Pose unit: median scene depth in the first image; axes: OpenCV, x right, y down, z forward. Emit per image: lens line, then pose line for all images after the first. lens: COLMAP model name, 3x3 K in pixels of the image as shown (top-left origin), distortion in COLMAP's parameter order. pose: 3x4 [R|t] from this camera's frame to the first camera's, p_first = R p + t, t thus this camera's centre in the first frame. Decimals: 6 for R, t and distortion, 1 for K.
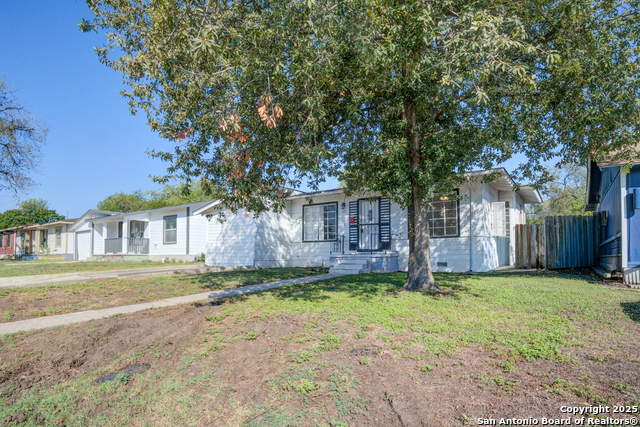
lens RADIAL K [[350.3, 0, 320.3], [0, 350.3, 210.9], [0, 0, 1]] dist [-0.047497, 0.001822]
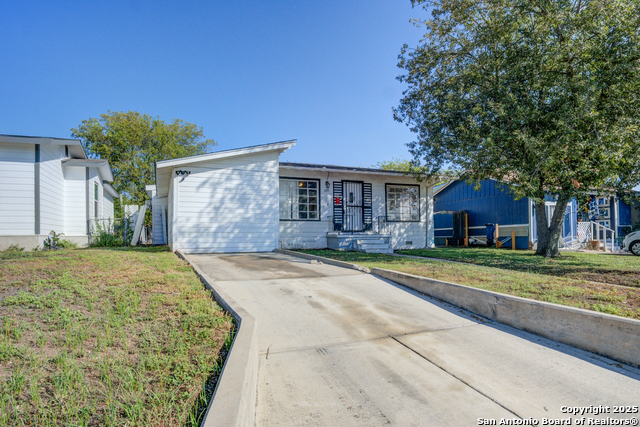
lens RADIAL K [[350.3, 0, 320.3], [0, 350.3, 210.9], [0, 0, 1]] dist [-0.047497, 0.001822]
pose [[0.554858, 0.054127, 0.830182, -0.760698], [-0.106702, 0.994270, 0.006490, 0.054509], [-0.825074, -0.092183, 0.557454, 0.487553]]
